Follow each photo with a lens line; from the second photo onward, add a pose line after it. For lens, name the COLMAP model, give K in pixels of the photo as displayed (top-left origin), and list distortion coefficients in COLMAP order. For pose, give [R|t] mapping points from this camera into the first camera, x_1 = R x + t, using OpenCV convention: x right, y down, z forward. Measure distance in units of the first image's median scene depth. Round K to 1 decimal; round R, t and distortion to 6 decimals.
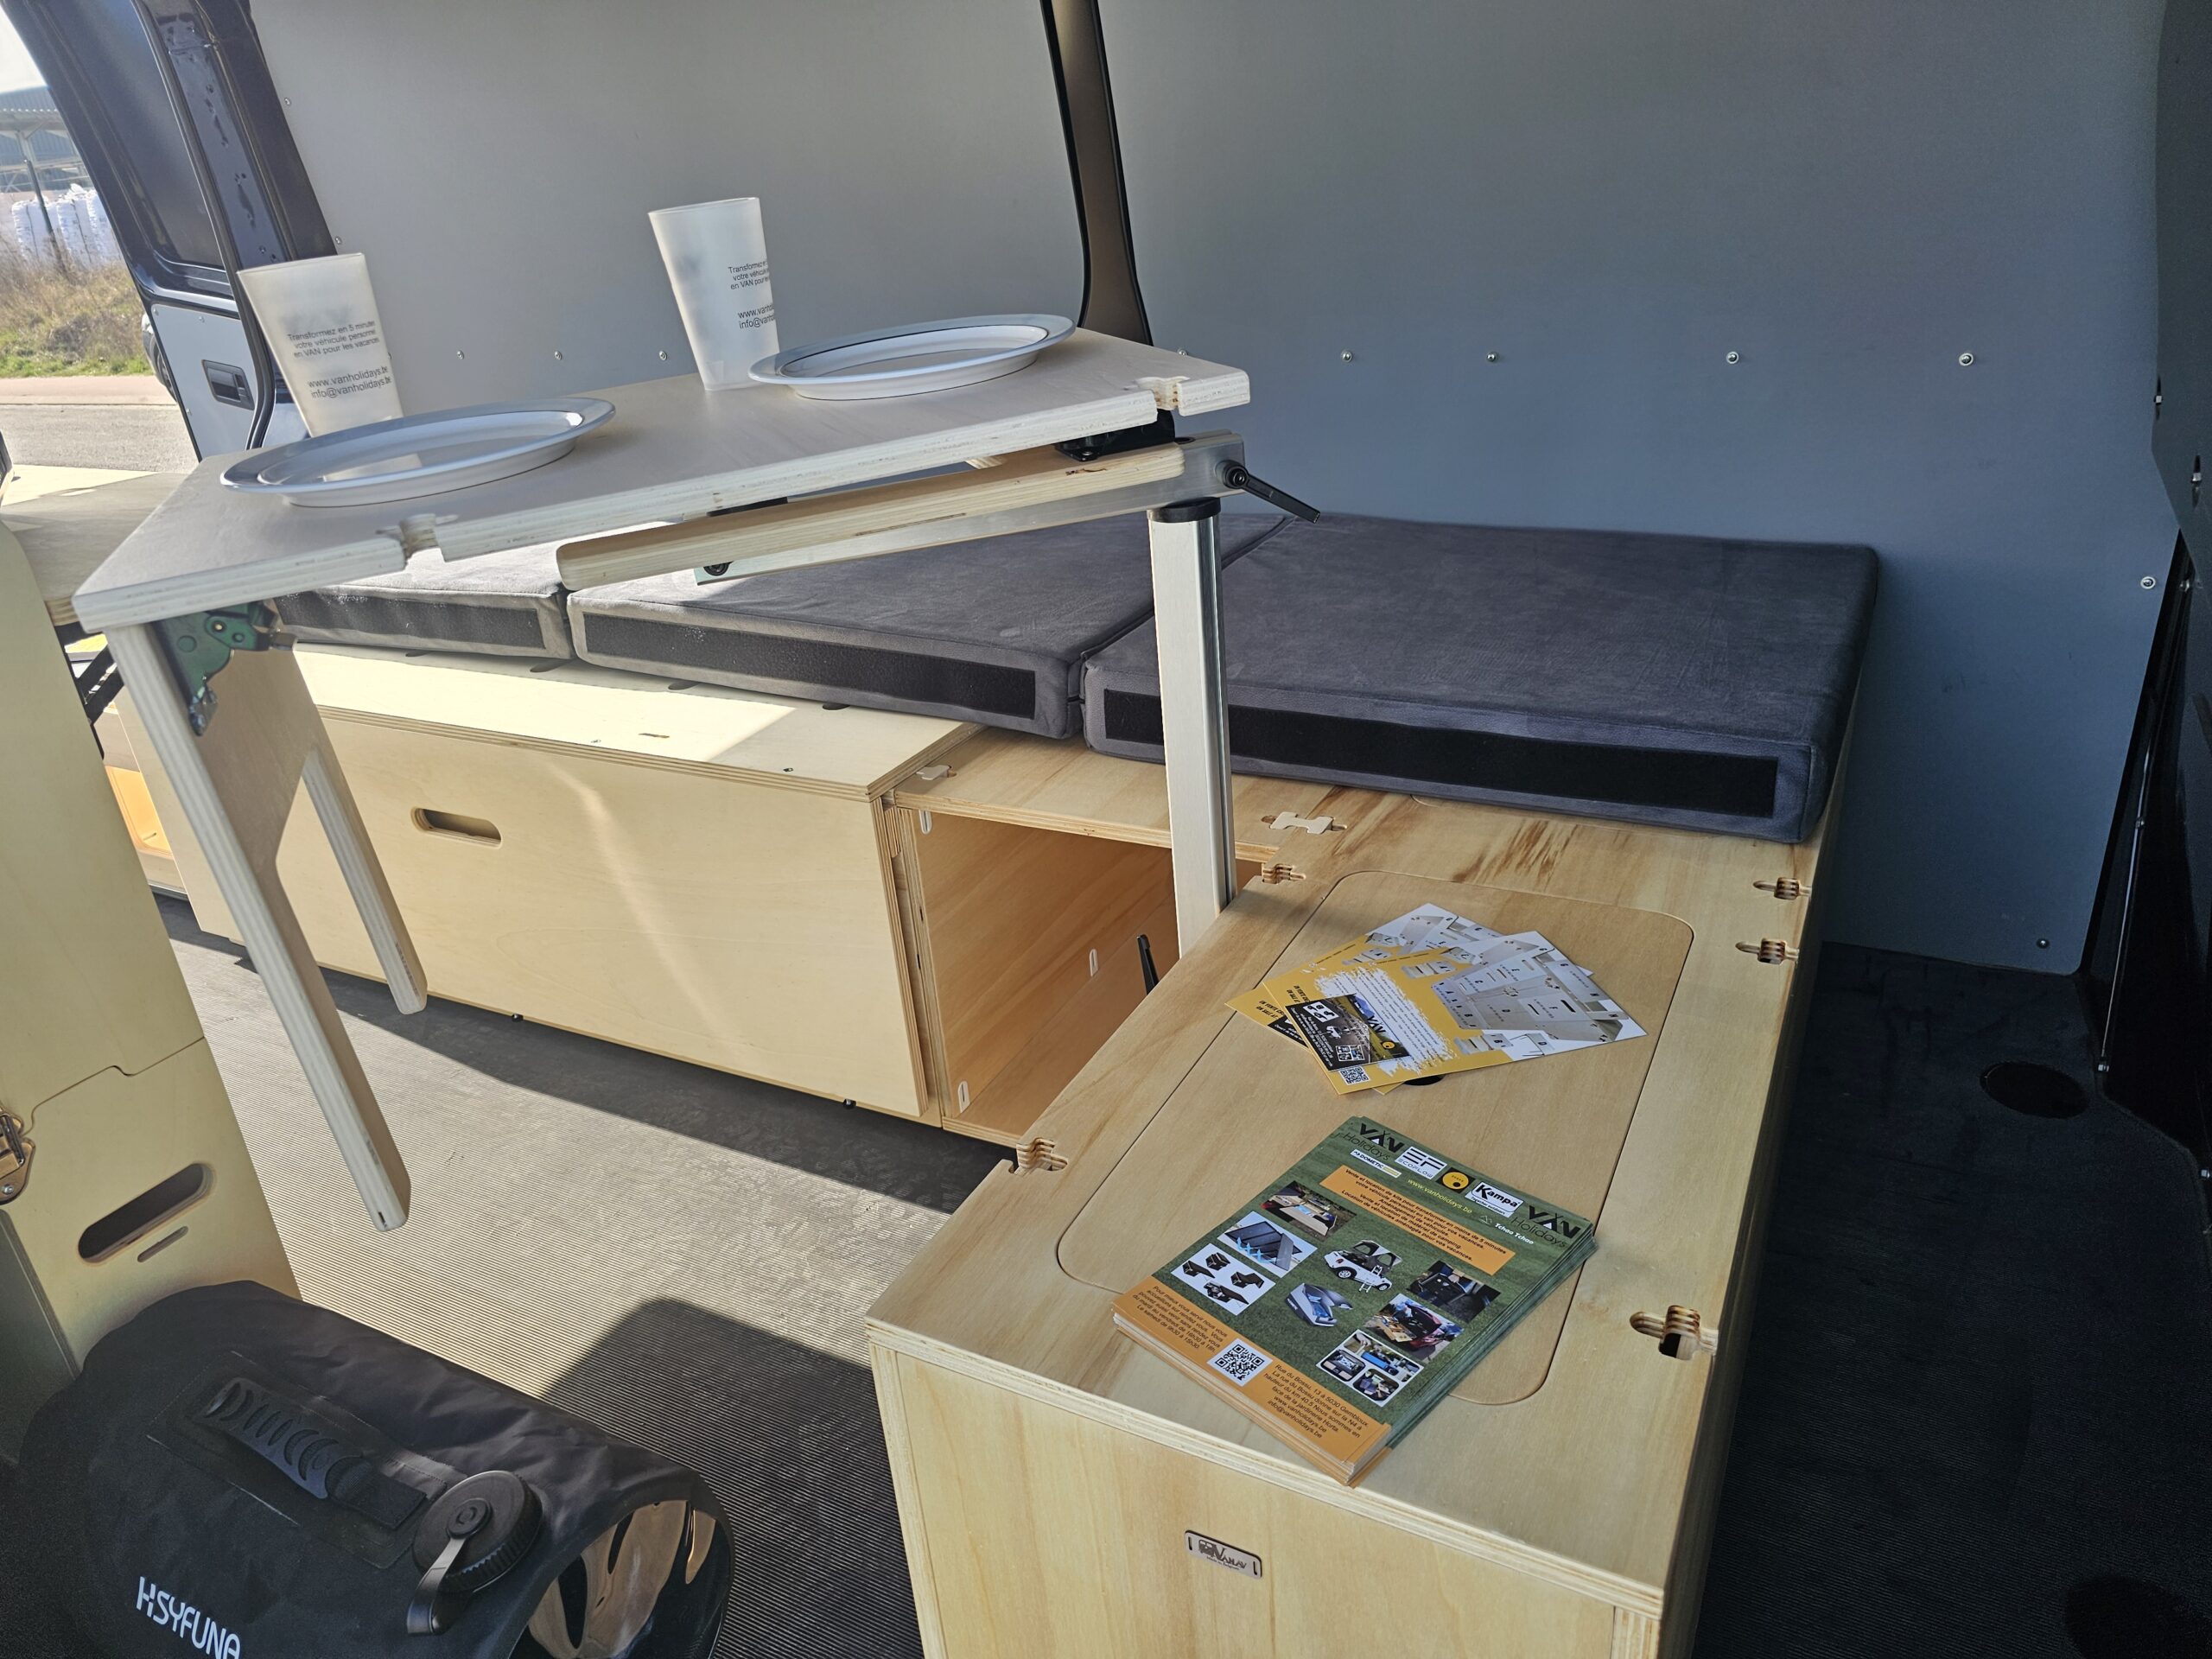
lens RADIAL K [[1475.7, 0, 1118.3], [0, 1475.7, 826.8], [0, 0, 1]] dist [0.062389, -0.076582]
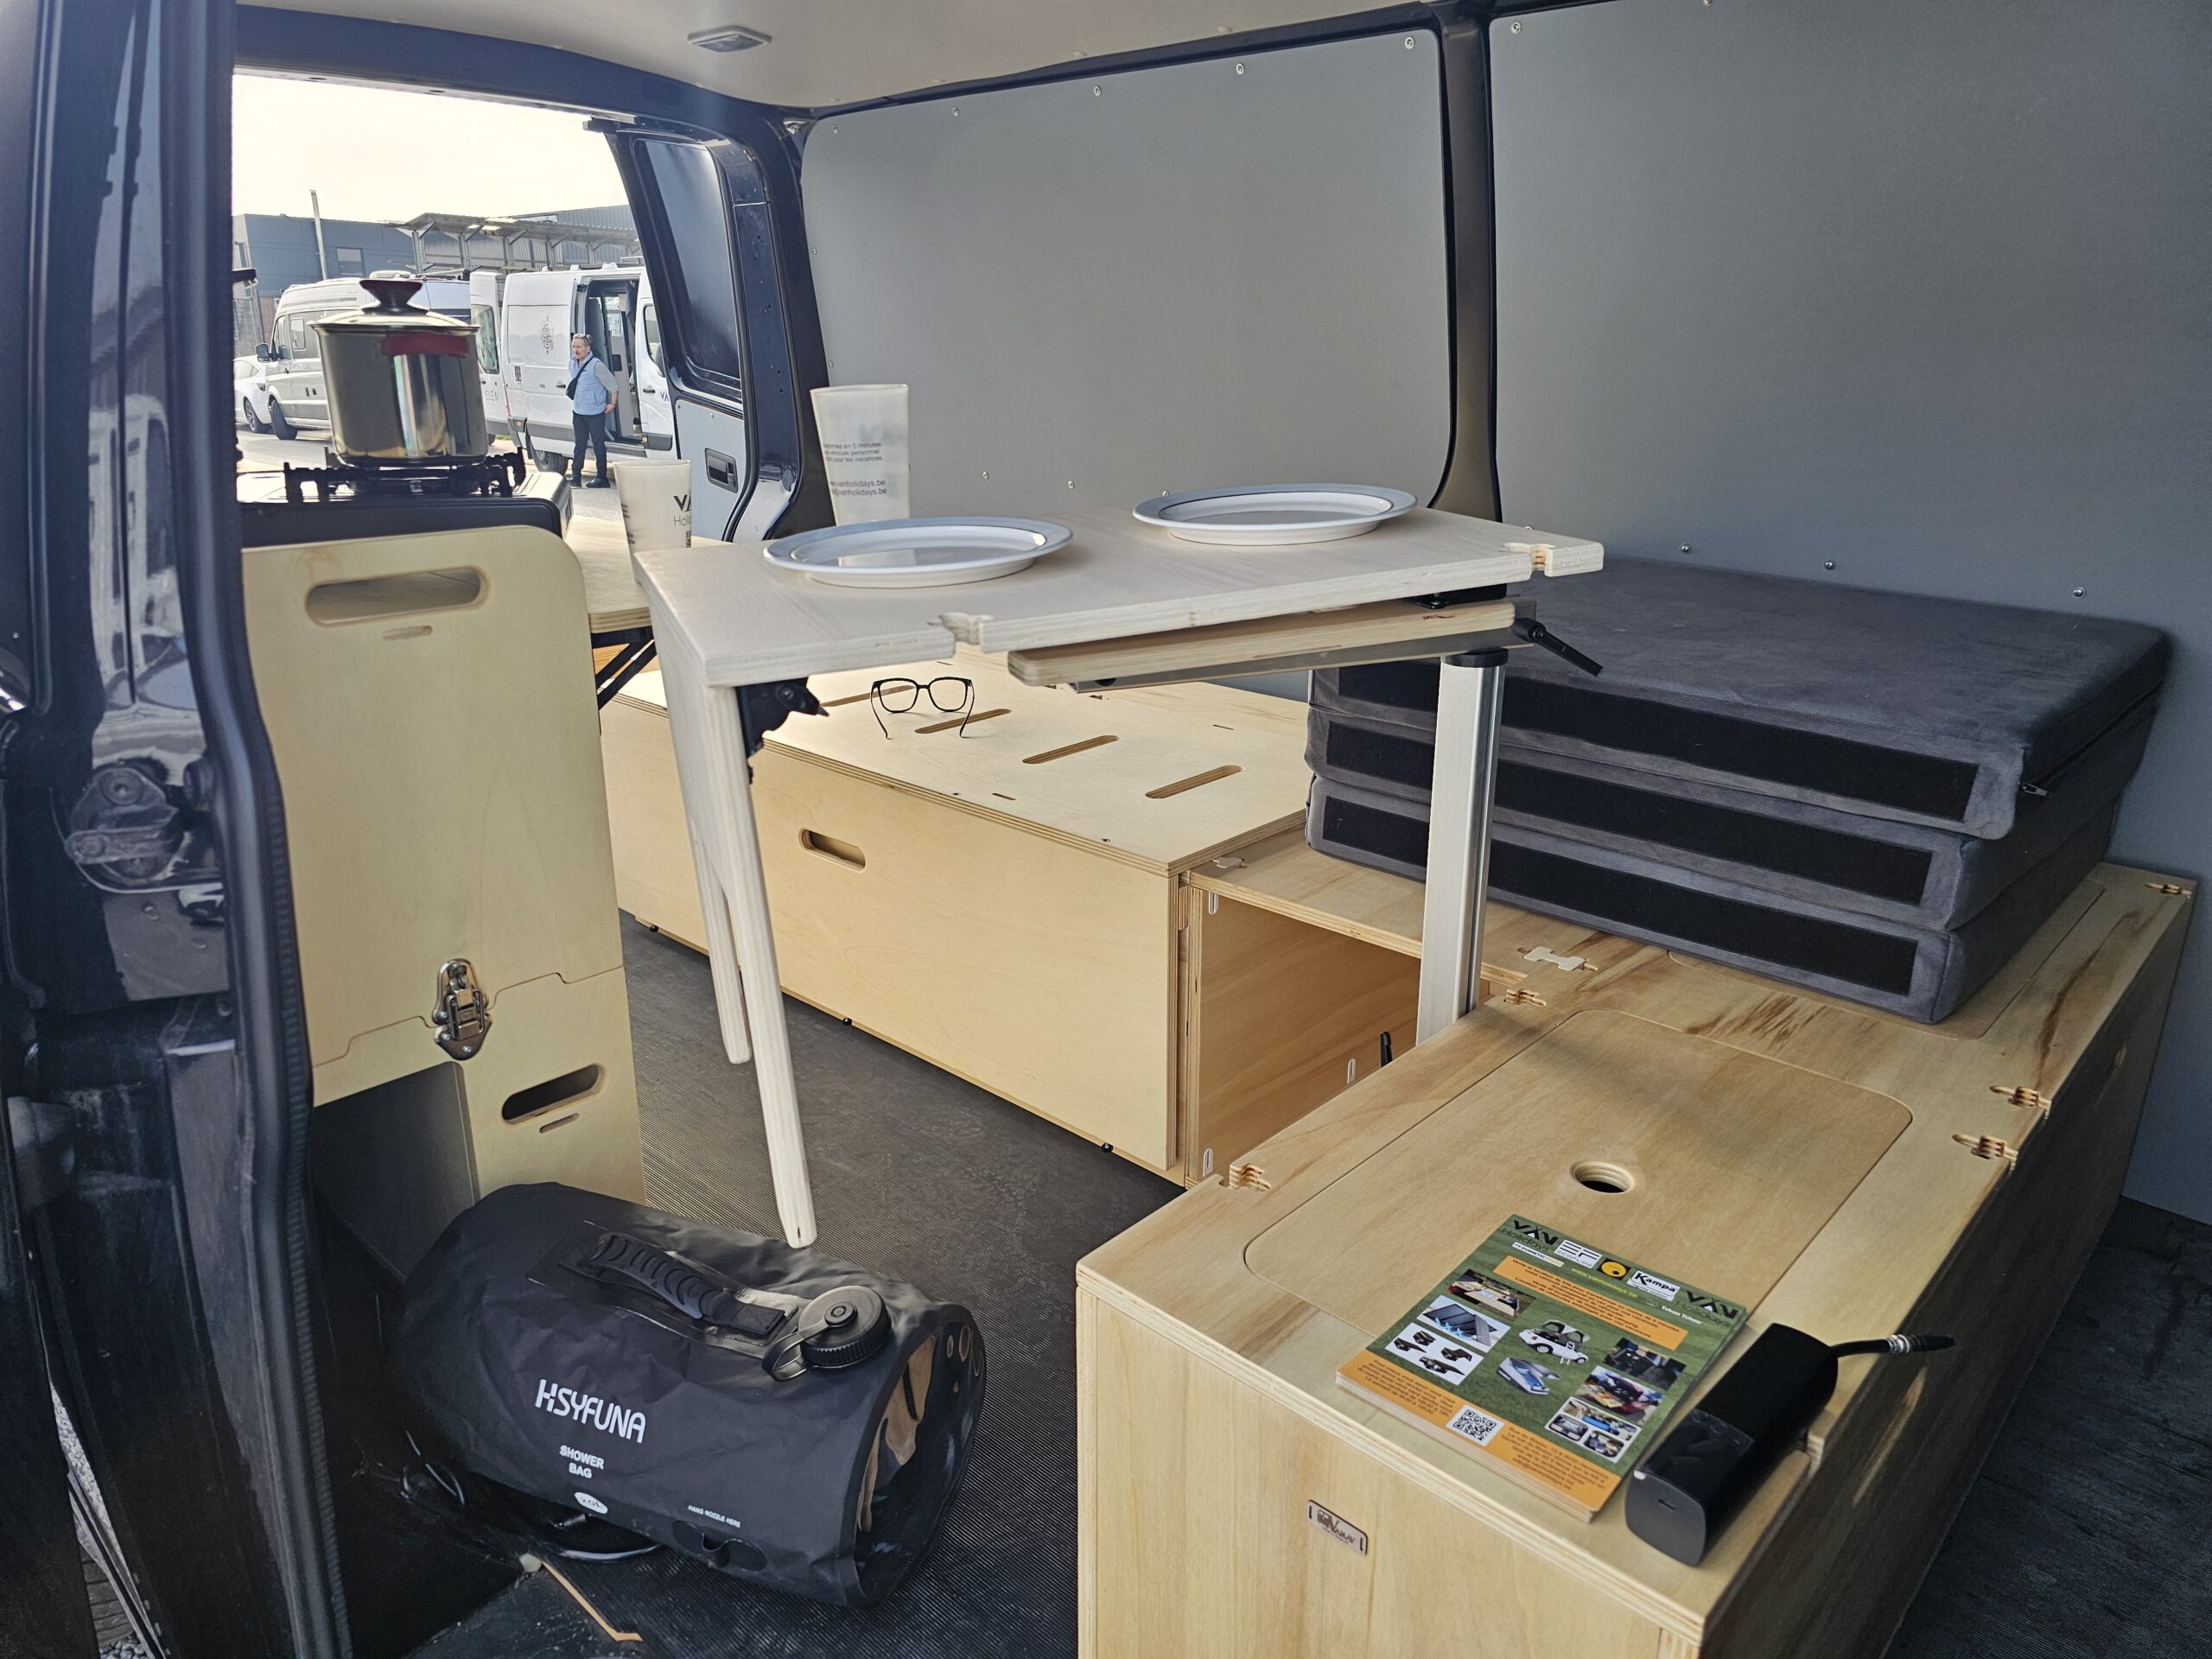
lens RADIAL K [[1475.7, 0, 1118.3], [0, 1475.7, 826.8], [0, 0, 1]] dist [0.062389, -0.076582]
pose [[0.962152, 0.153974, -0.224844, 0.051695], [-0.174701, 0.981739, -0.075282, 0.043605], [0.209147, 0.111714, 0.971482, -0.136832]]
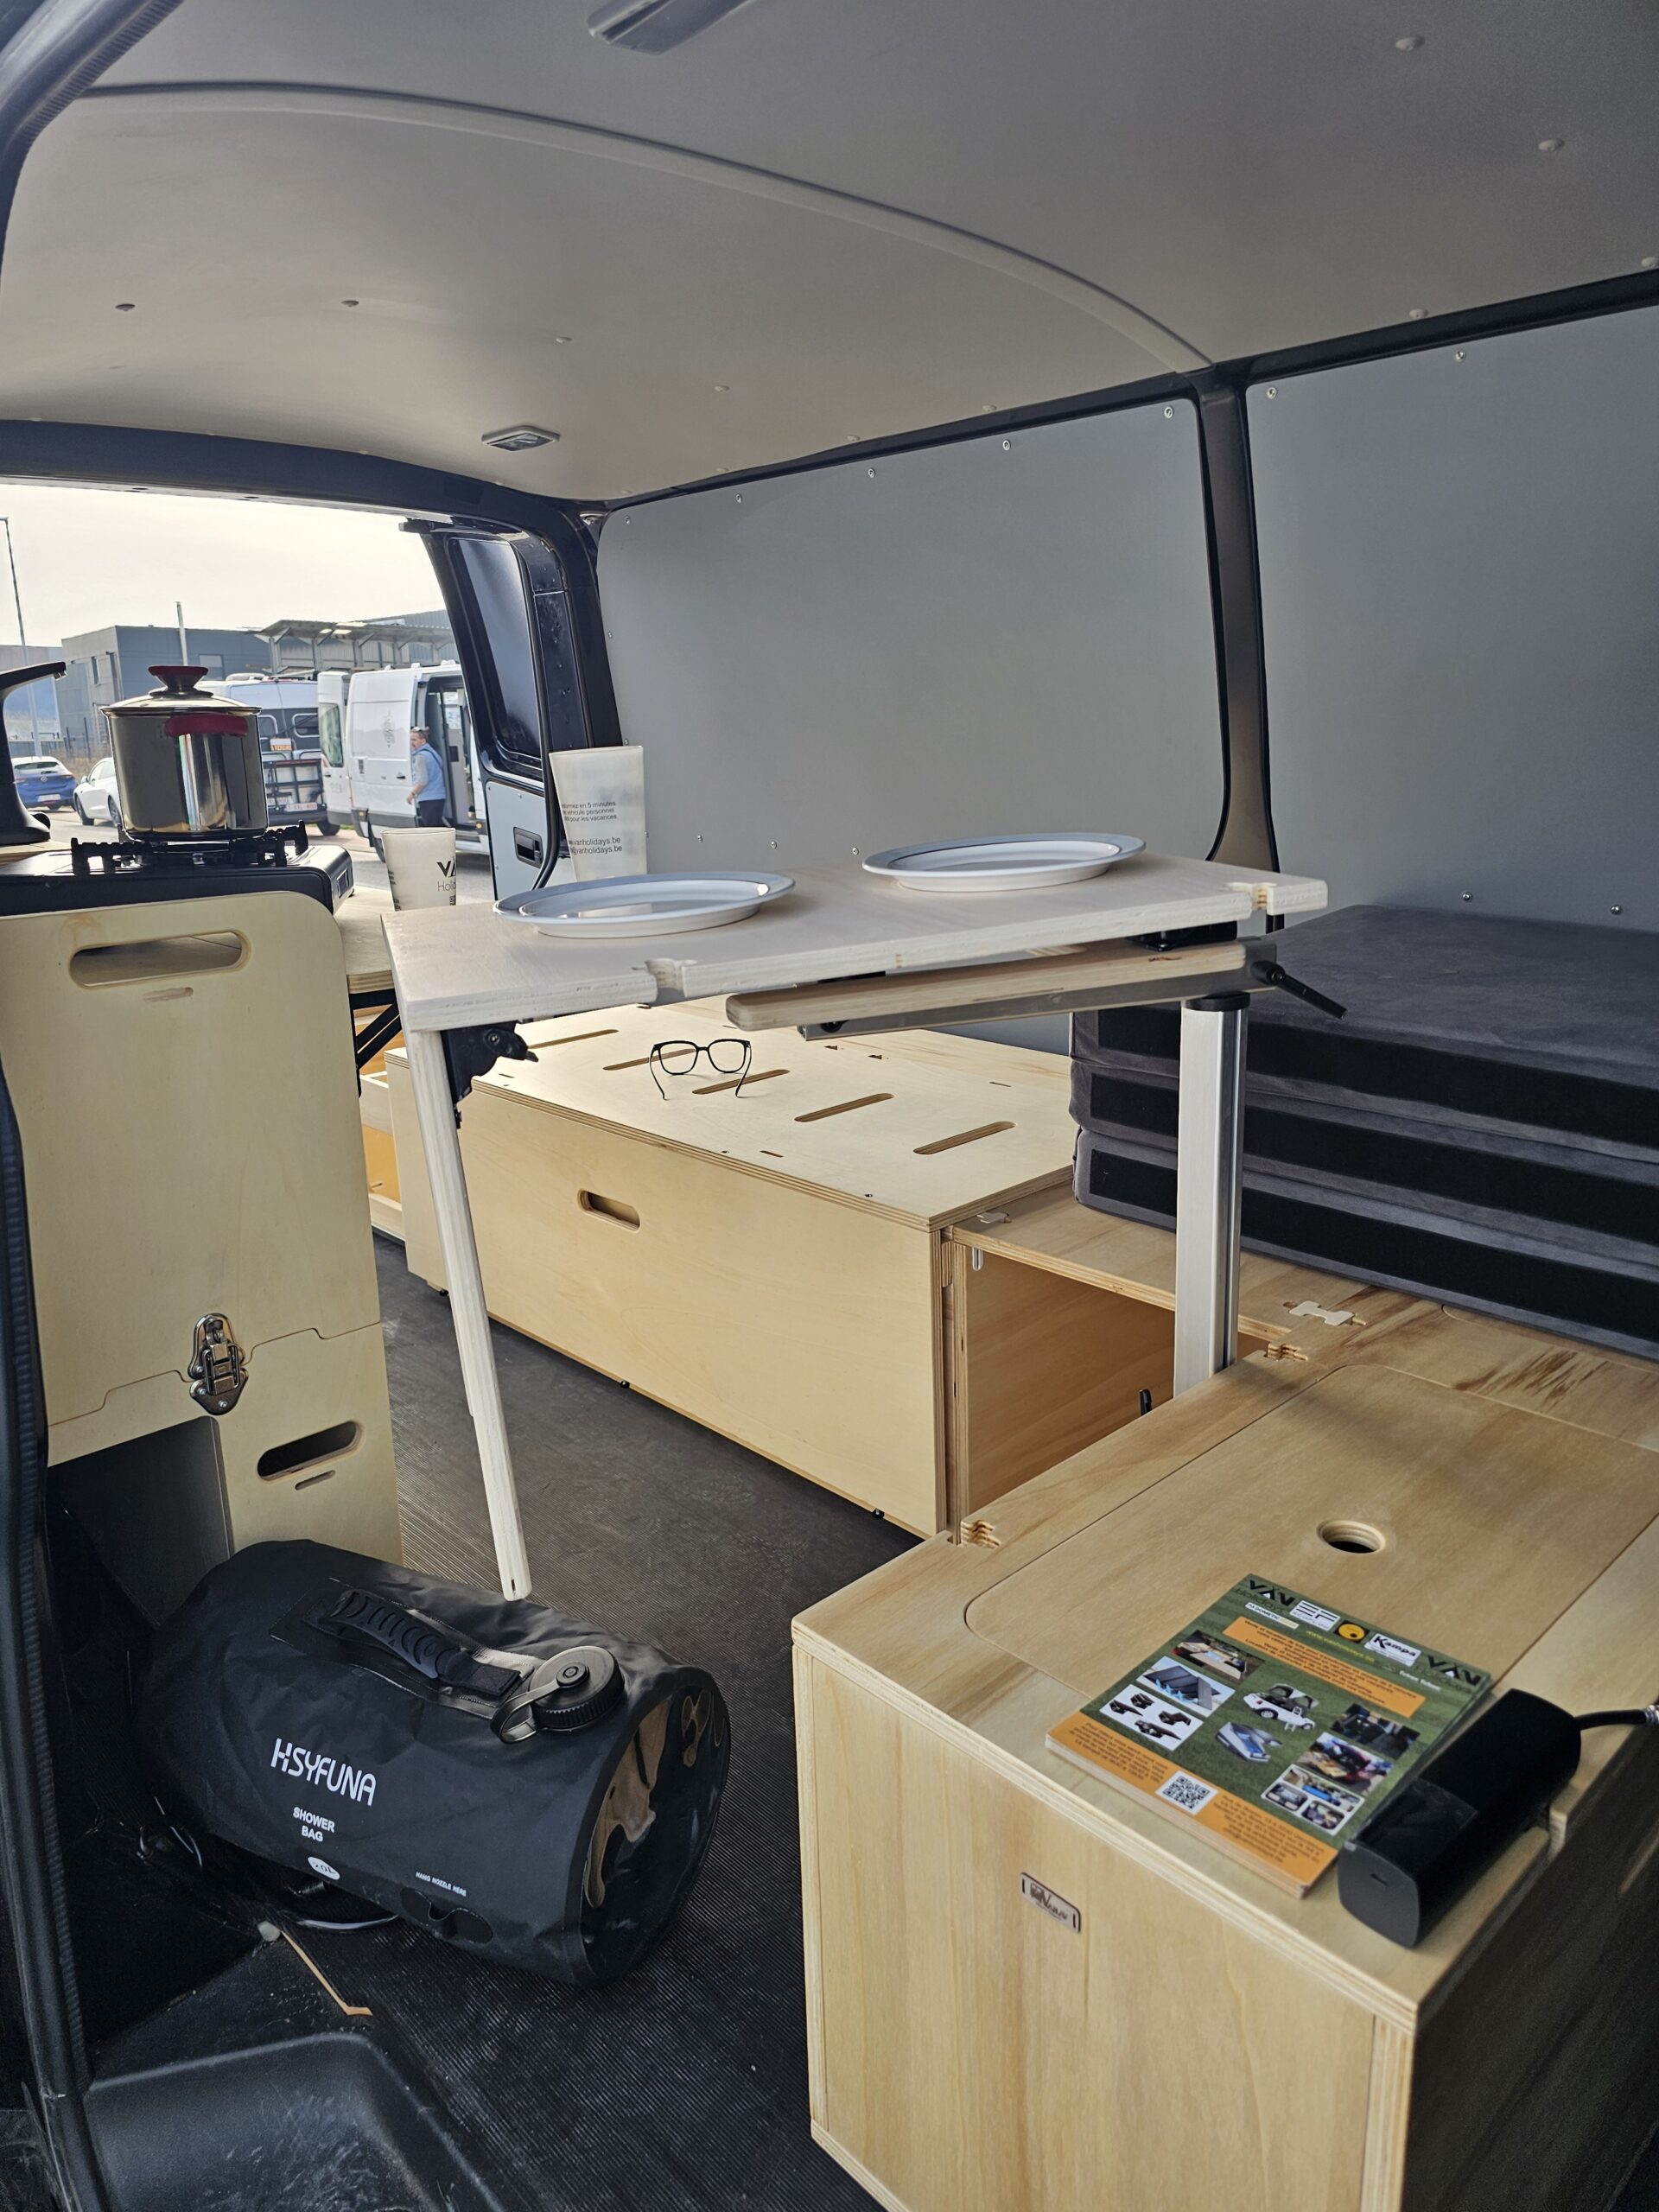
lens RADIAL K [[1483.4, 0, 850.7], [0, 1483.4, 1095.2], [0, 0, 1]] dist [0.051934, -0.054054]
pose [[0.945872, 0.126500, -0.298873, 0.115482], [-0.172476, 0.976029, -0.132741, 0.048222], [0.274916, 0.177105, 0.945016, -0.119170]]
